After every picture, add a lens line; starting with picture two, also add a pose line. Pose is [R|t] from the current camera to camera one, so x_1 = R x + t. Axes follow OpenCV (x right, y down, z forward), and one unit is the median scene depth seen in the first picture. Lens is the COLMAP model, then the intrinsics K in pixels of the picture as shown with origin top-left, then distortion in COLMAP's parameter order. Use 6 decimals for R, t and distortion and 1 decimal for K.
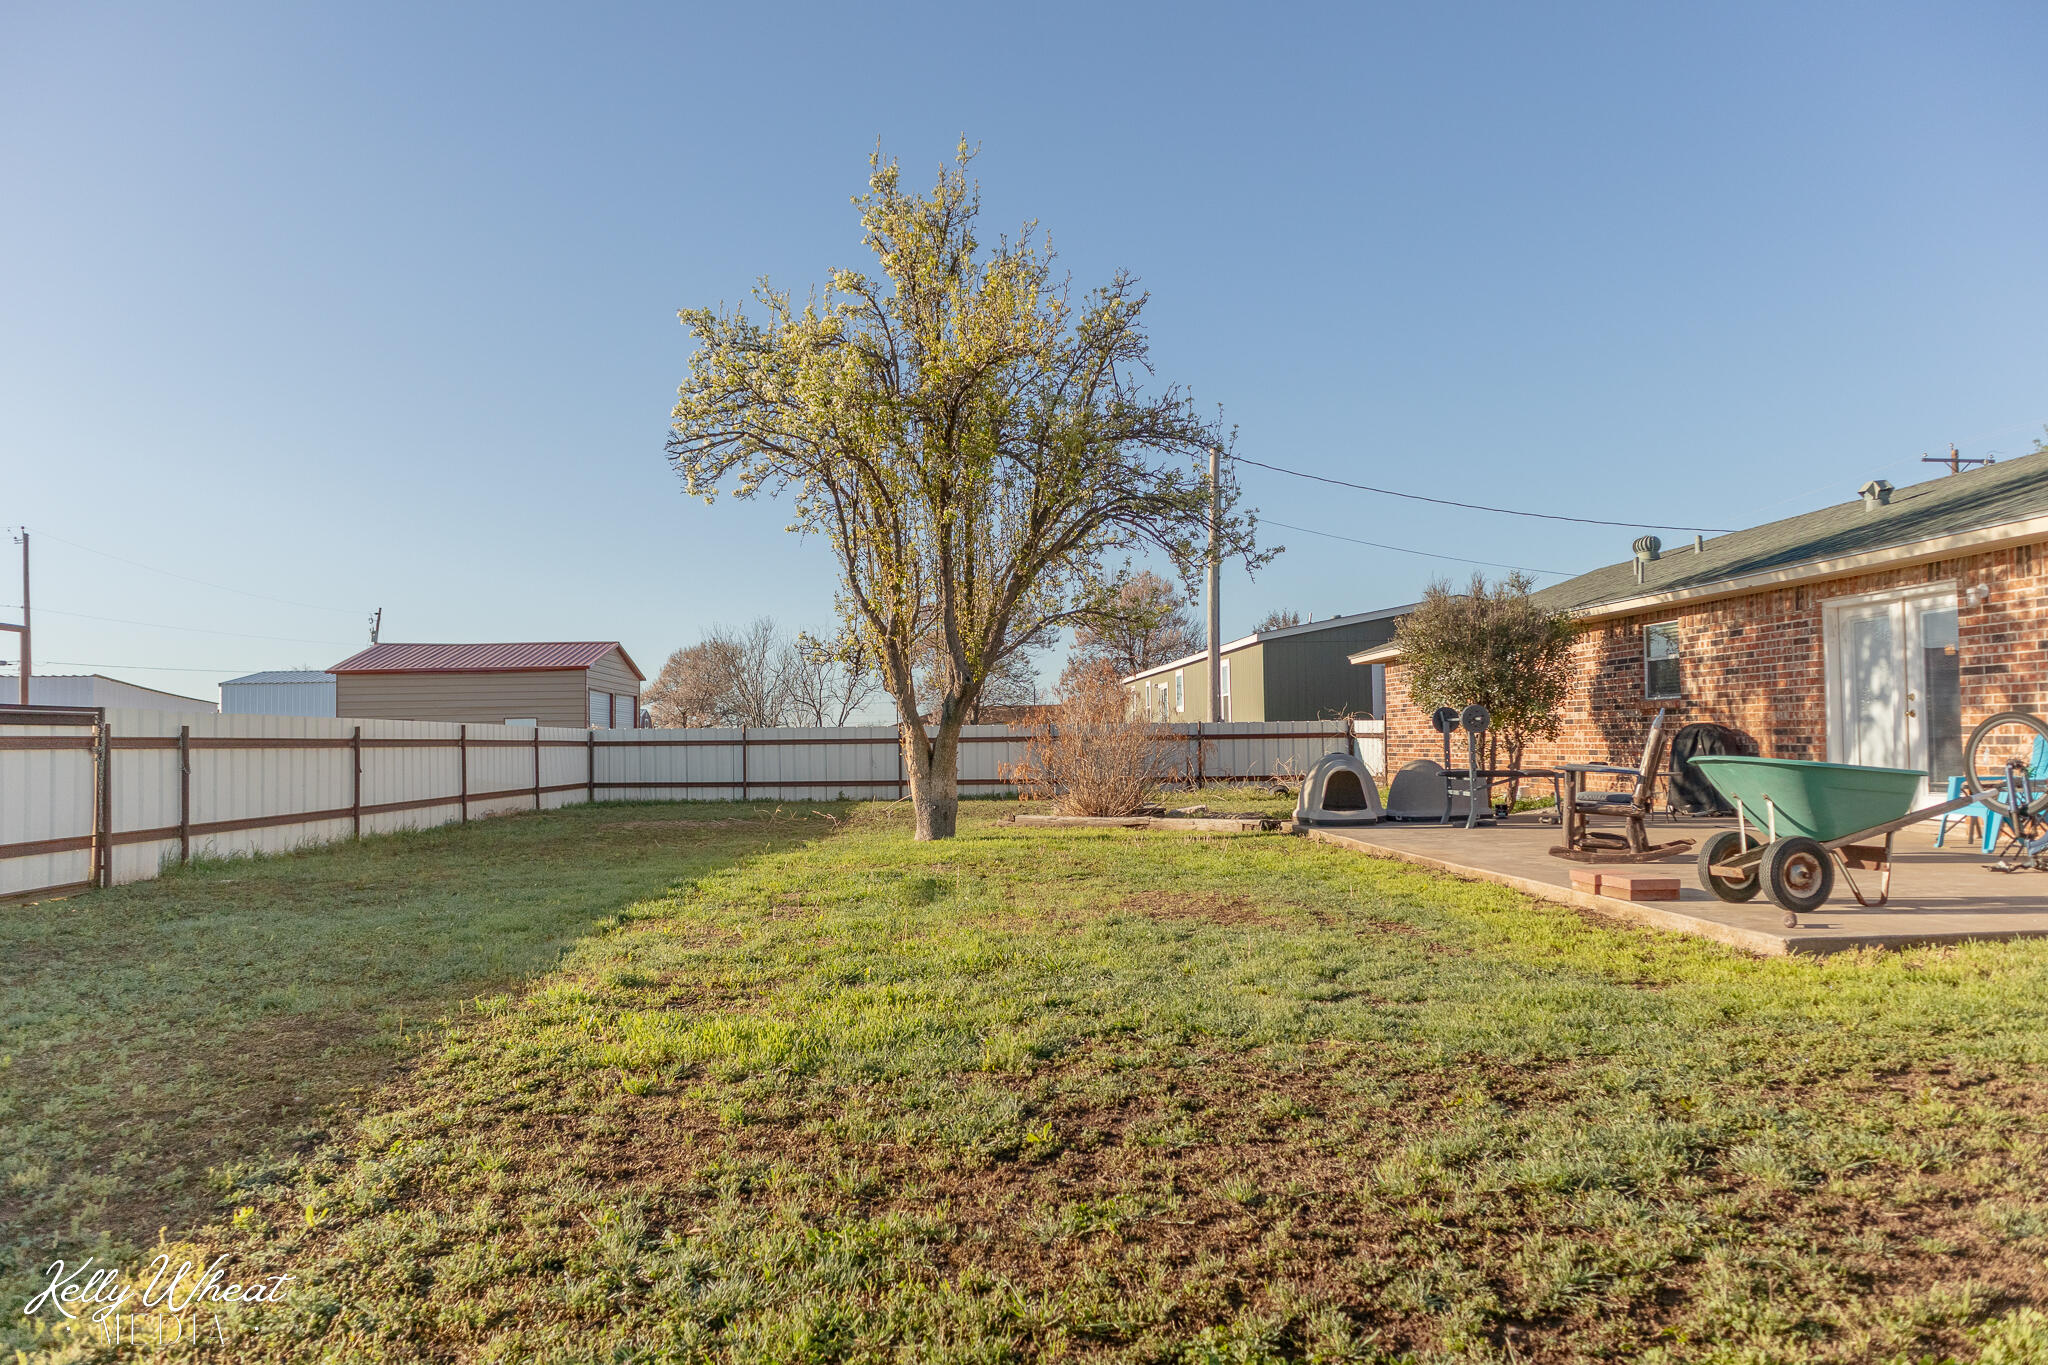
lens RADIAL K [[1405.3, 0, 1024.0], [0, 1405.3, 682.5], [0, 0, 1]] dist [0.003923, -0.002224]
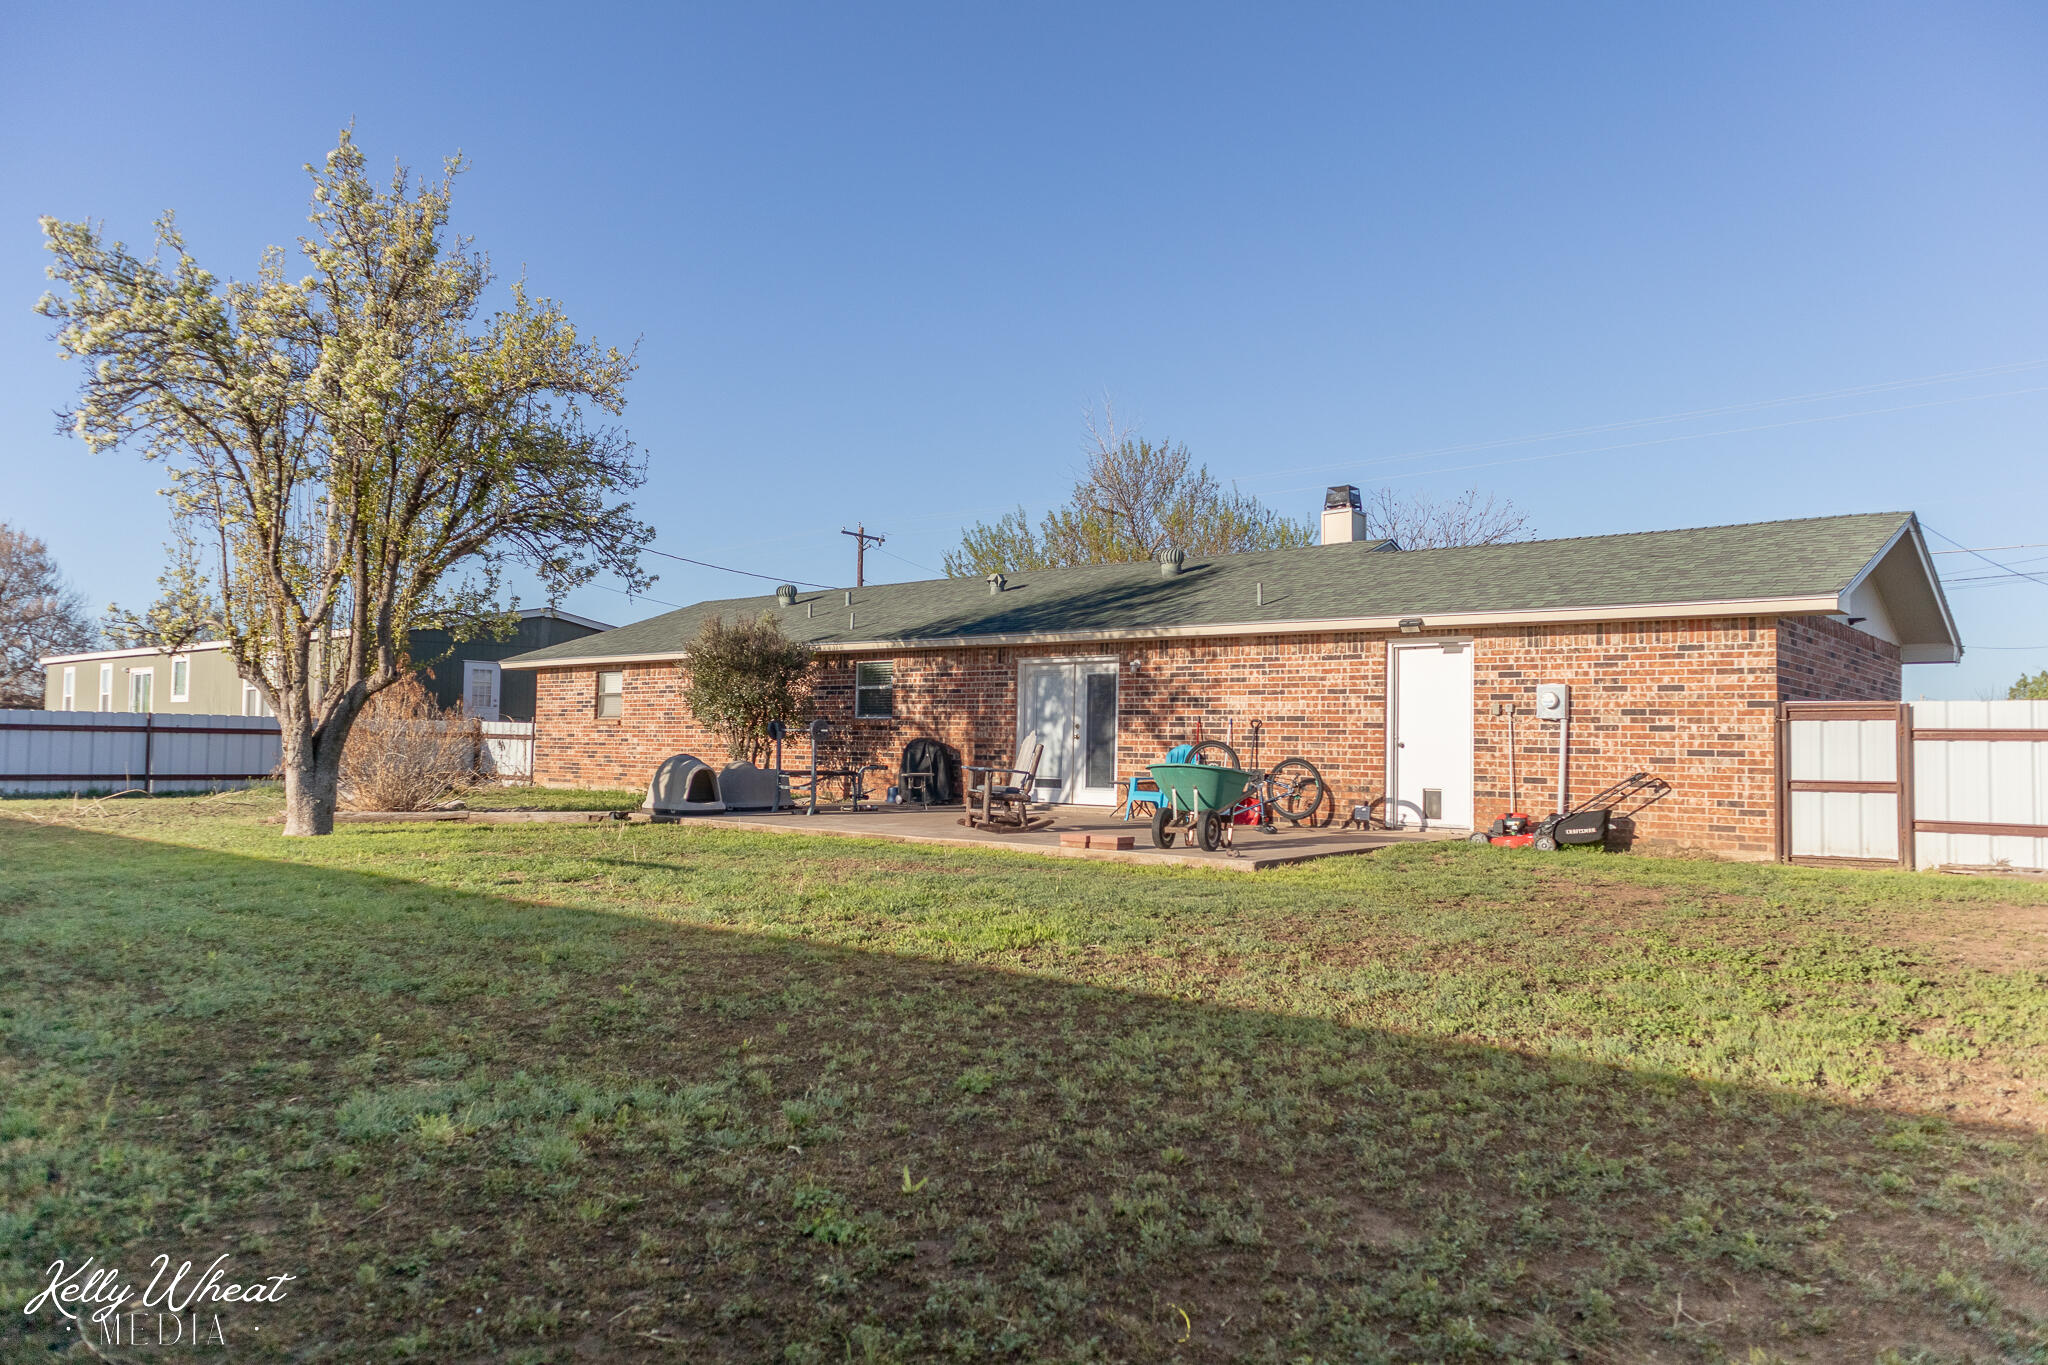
lens RADIAL K [[1405.3, 0, 1024.0], [0, 1405.3, 682.5], [0, 0, 1]] dist [0.003923, -0.002224]
pose [[0.685831, 0.056523, 0.725563, -0.460714], [-0.055146, 0.998149, -0.025632, 0.004620], [-0.725669, -0.022433, 0.687679, -0.021459]]
